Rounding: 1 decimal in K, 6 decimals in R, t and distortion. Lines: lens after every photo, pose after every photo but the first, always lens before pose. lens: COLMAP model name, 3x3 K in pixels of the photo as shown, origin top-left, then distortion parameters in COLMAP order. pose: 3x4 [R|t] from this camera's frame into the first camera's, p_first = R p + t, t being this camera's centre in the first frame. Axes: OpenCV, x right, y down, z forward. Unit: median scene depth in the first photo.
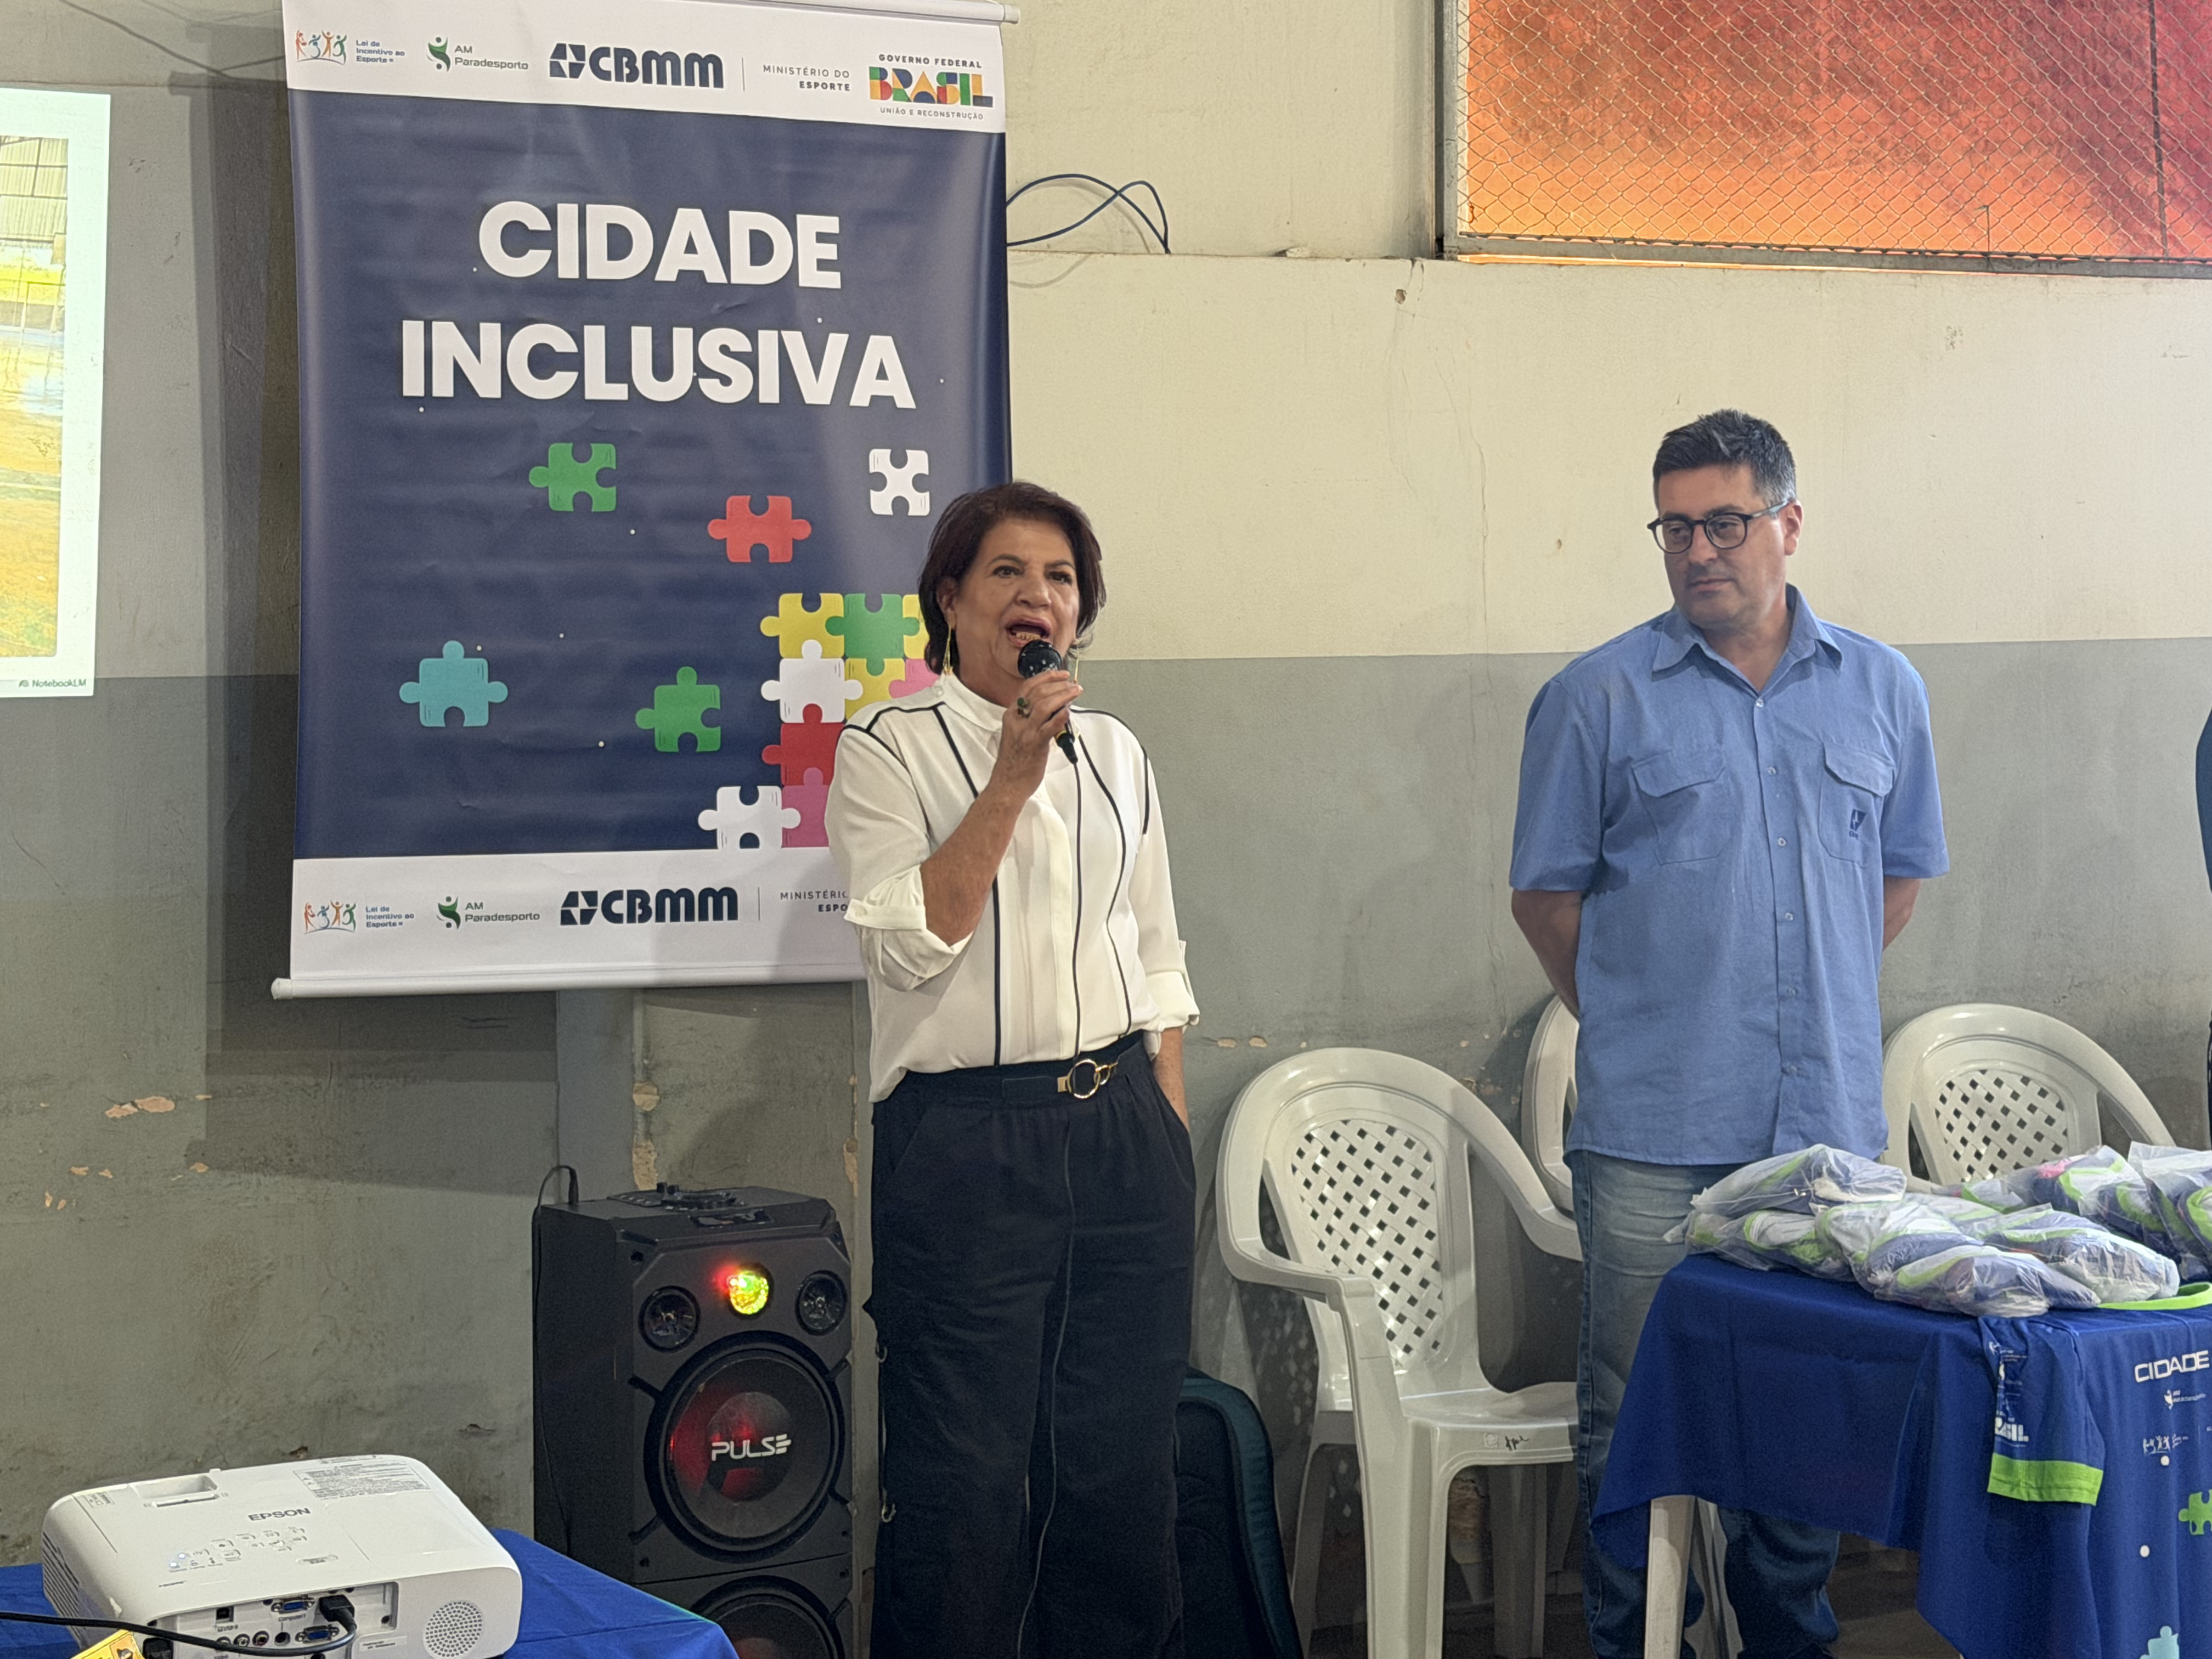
lens RADIAL K [[4242.5, 0, 1105.8], [0, 4242.5, 834.8], [0, 0, 1]] dist [-0.022204, 0.000000]
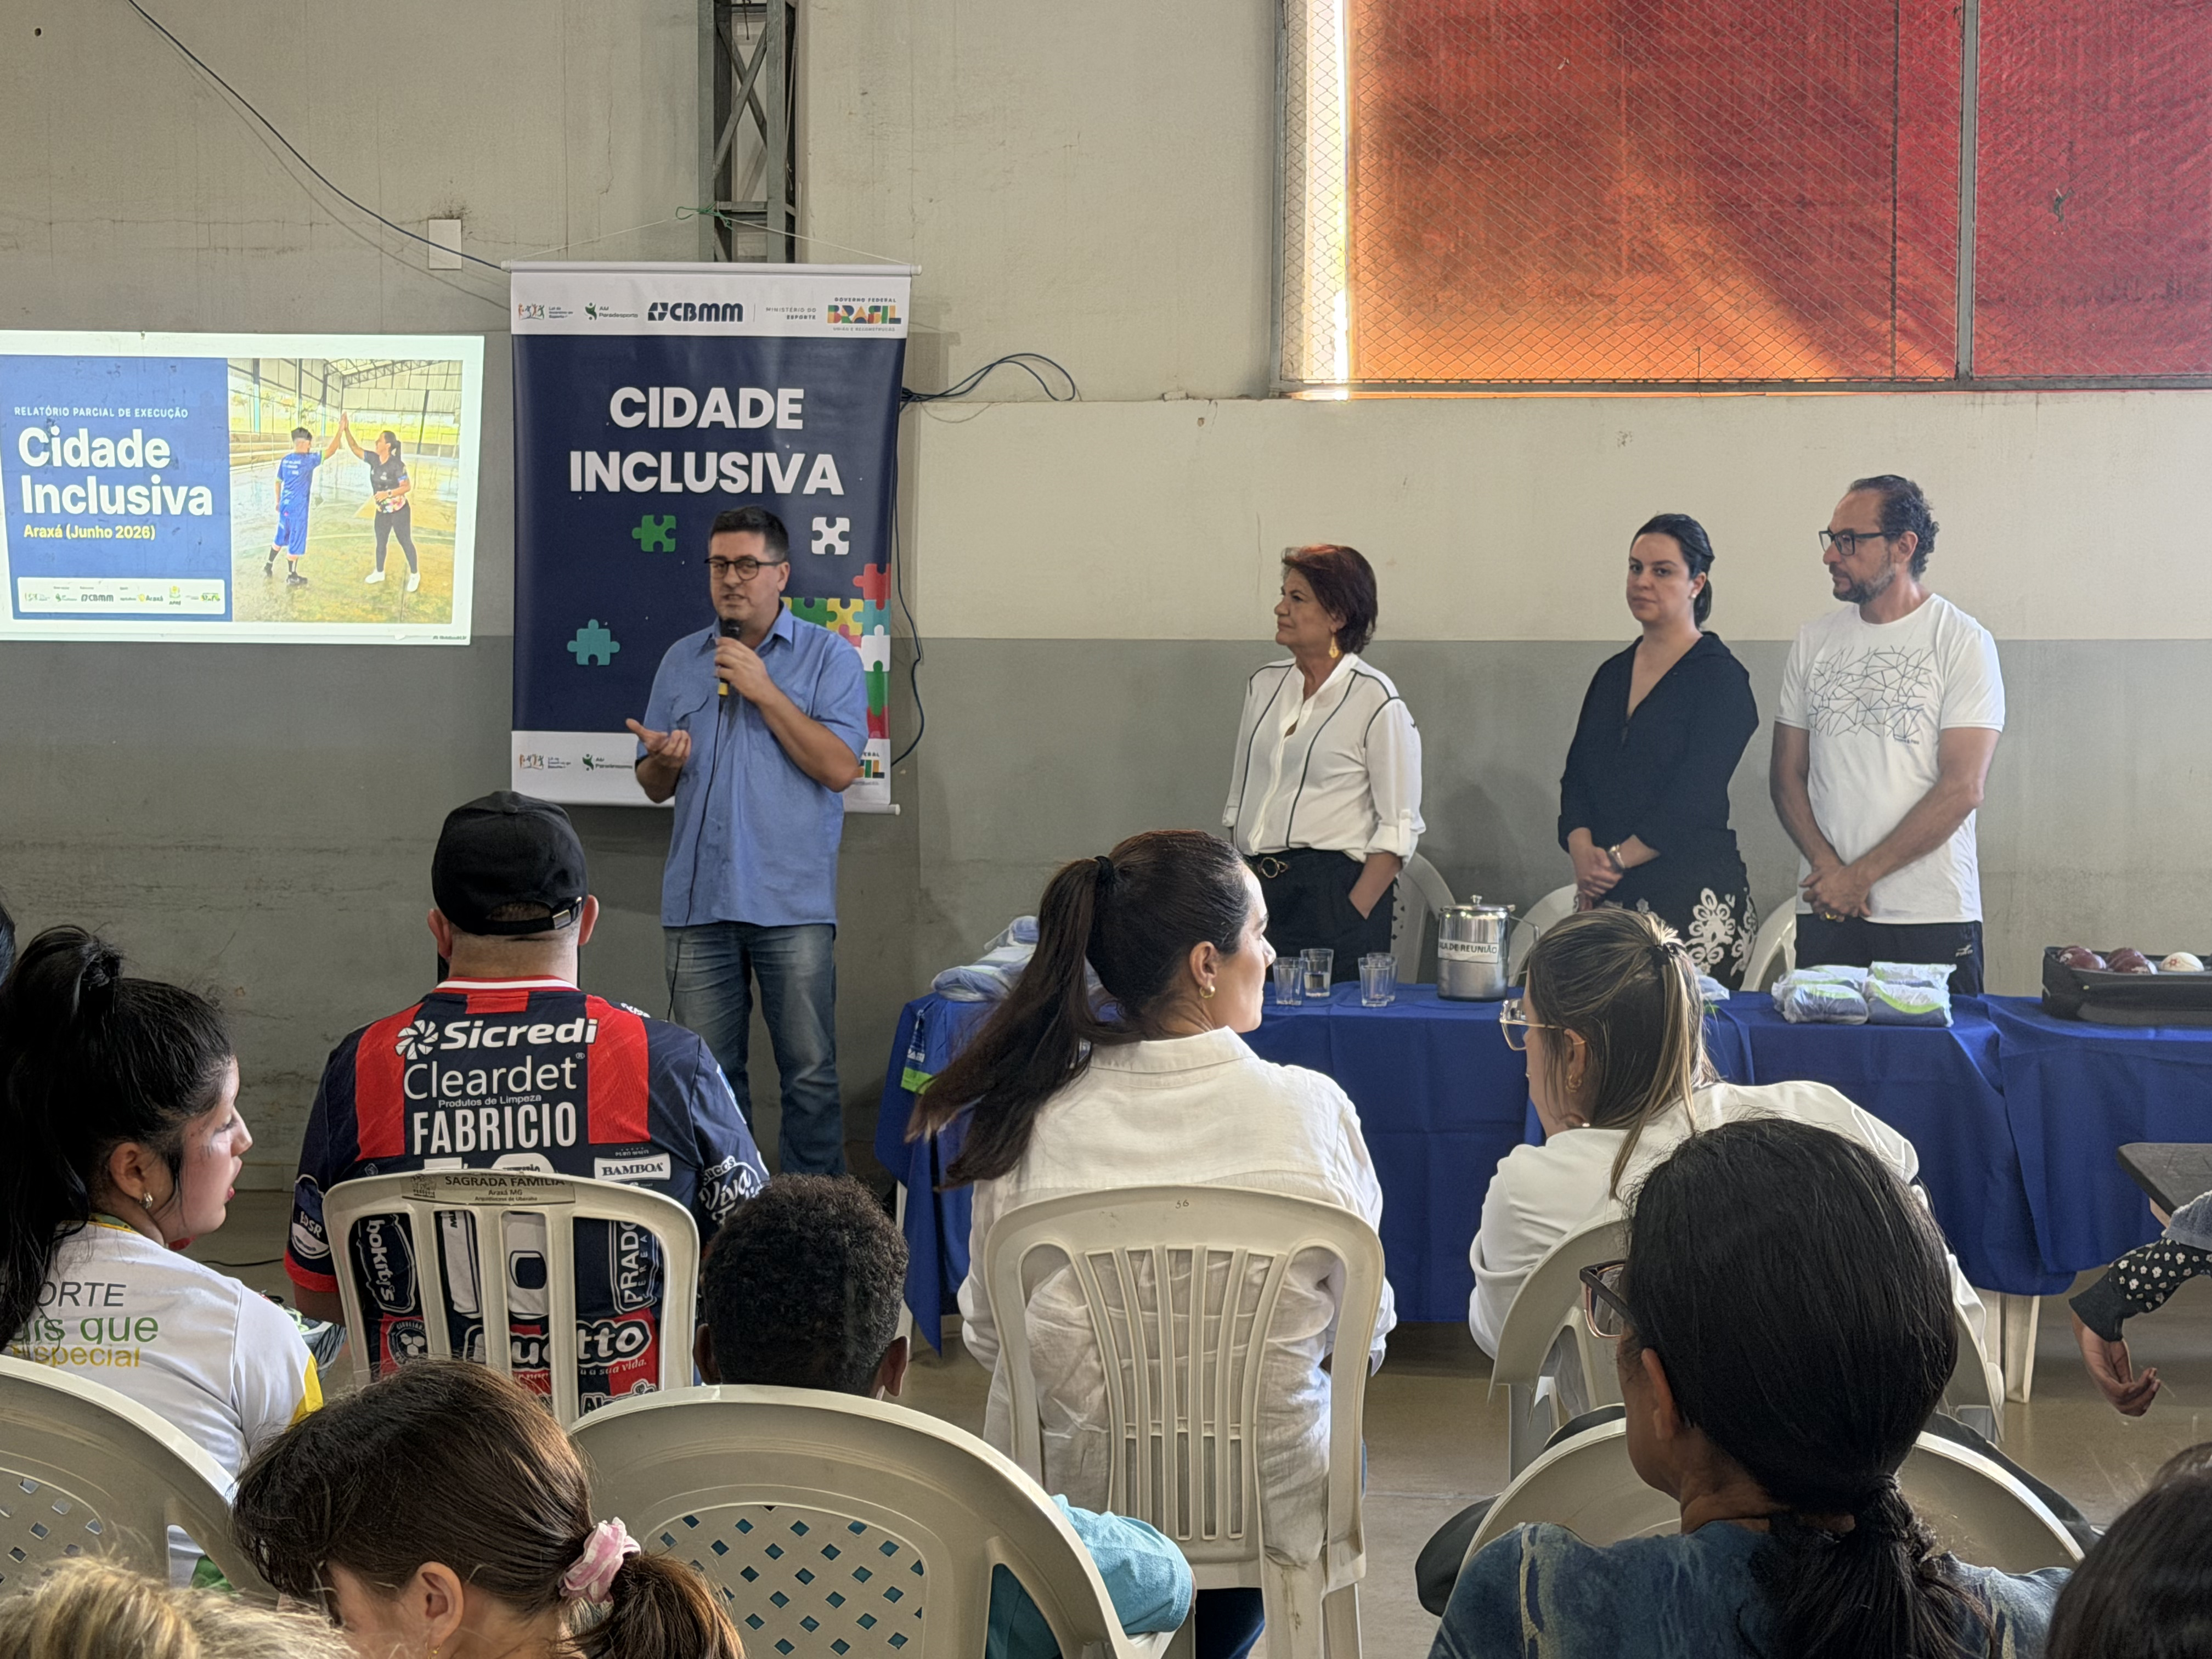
lens RADIAL K [[3779.1, 0, 1106.7], [0, 3779.1, 824.7], [0, 0, 1]] dist [-0.106806, 0.000000]
pose [[0.824729, 0.047283, -0.563547, 0.972694], [-0.043455, 0.998851, 0.020211, 0.001883], [0.563855, 0.007820, 0.825836, -0.258830]]
